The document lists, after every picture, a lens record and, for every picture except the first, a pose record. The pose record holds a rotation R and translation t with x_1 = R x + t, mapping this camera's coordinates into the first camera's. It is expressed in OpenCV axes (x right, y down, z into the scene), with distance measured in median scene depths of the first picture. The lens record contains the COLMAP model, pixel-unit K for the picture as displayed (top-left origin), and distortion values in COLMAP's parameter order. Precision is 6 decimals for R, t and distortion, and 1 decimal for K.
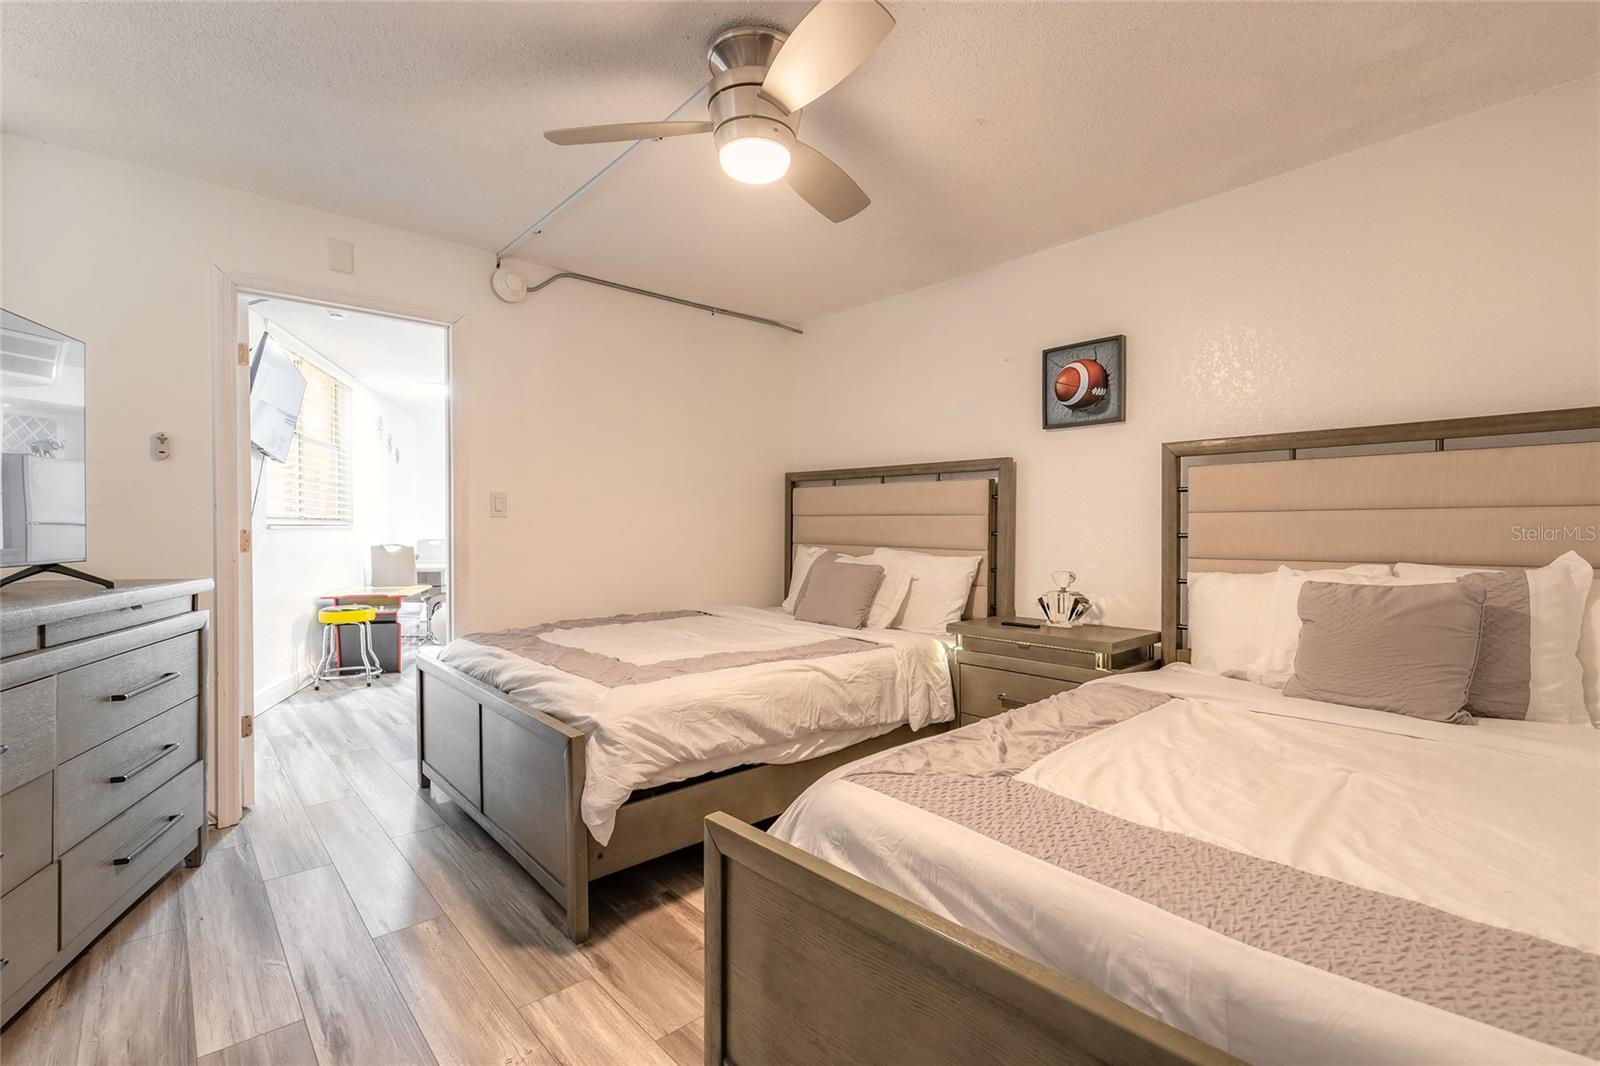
lens RADIAL K [[720.2, 0, 802.9], [0, 720.2, 532.9], [0, 0, 1]] dist [0.005655, -0.000365]
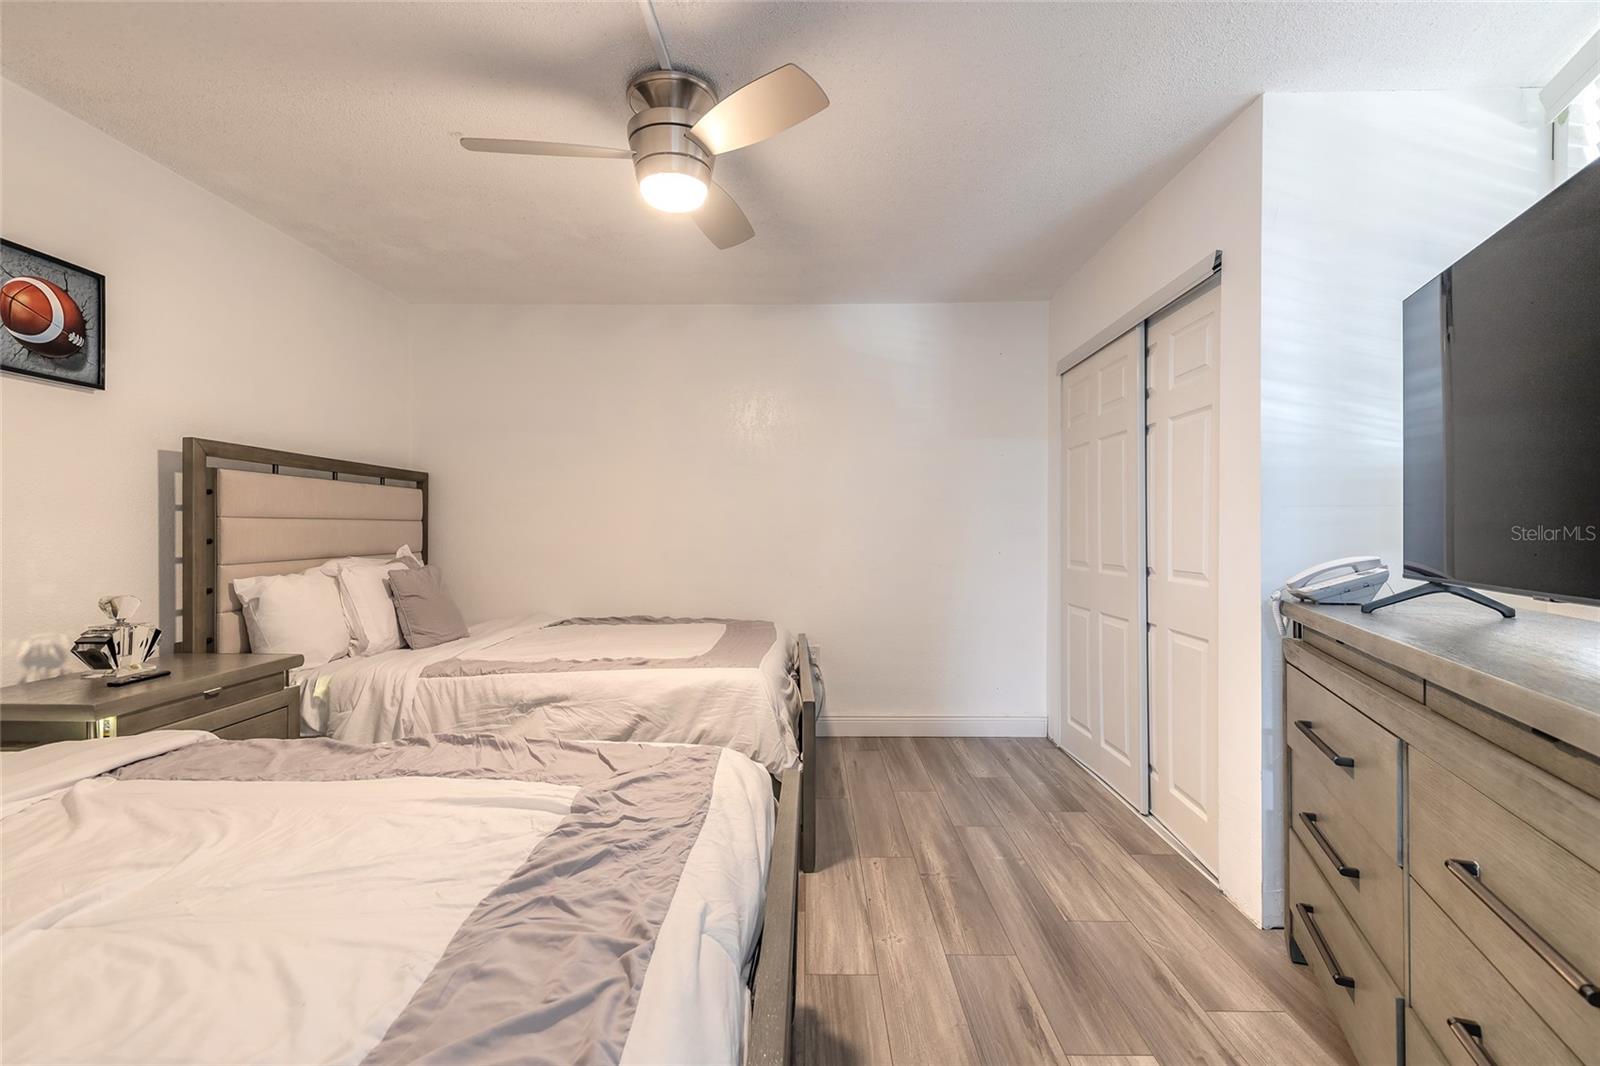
lens RADIAL K [[720.2, 0, 788.2], [0, 720.2, 531.9], [0, 0, 1]] dist [0.005655, -0.000365]
pose [[-0.721559, -0.001971, 0.692350, -0.598600], [0.005549, 0.999947, 0.008630, -0.011442], [-0.692331, 0.010069, -0.721510, 1.066723]]
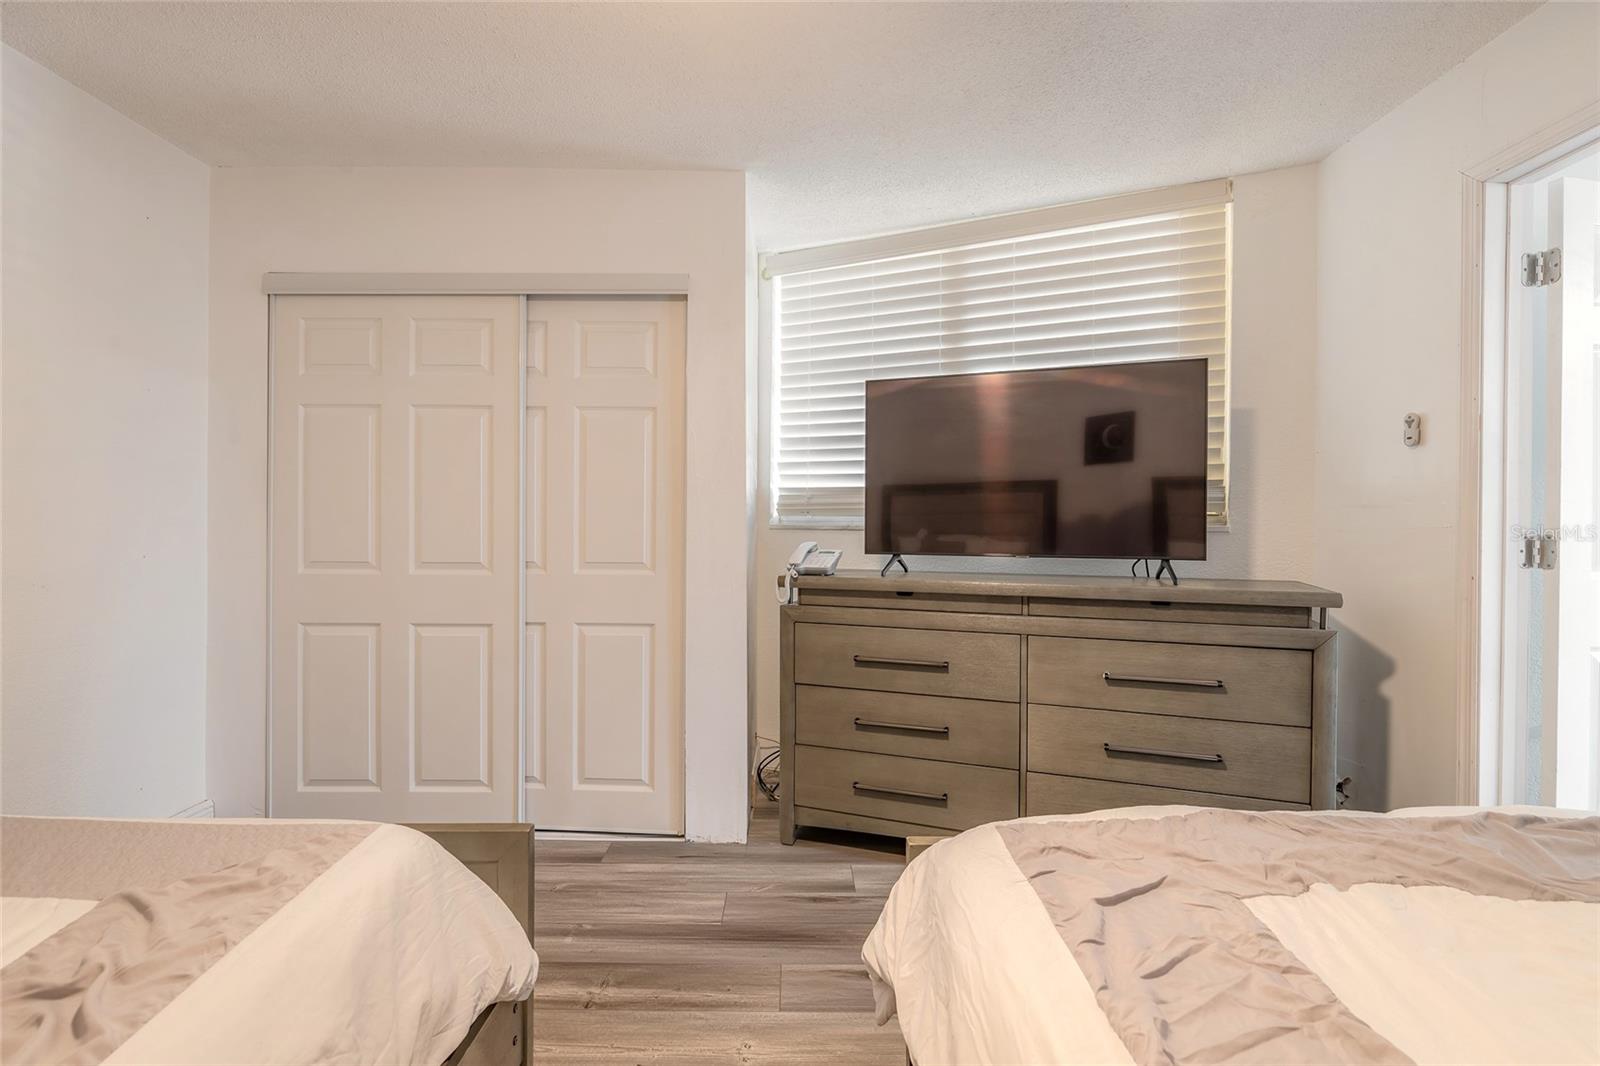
lens RADIAL K [[759.4, 0, 789.5], [0, 759.4, 531.8], [0, 0, 1]] dist [-0.004596, 0.000800]
pose [[-0.677525, -0.002387, -0.735496, 0.172840], [-0.012187, 0.999894, 0.007981, -0.001266], [0.735399, 0.014371, -0.677482, 0.902908]]
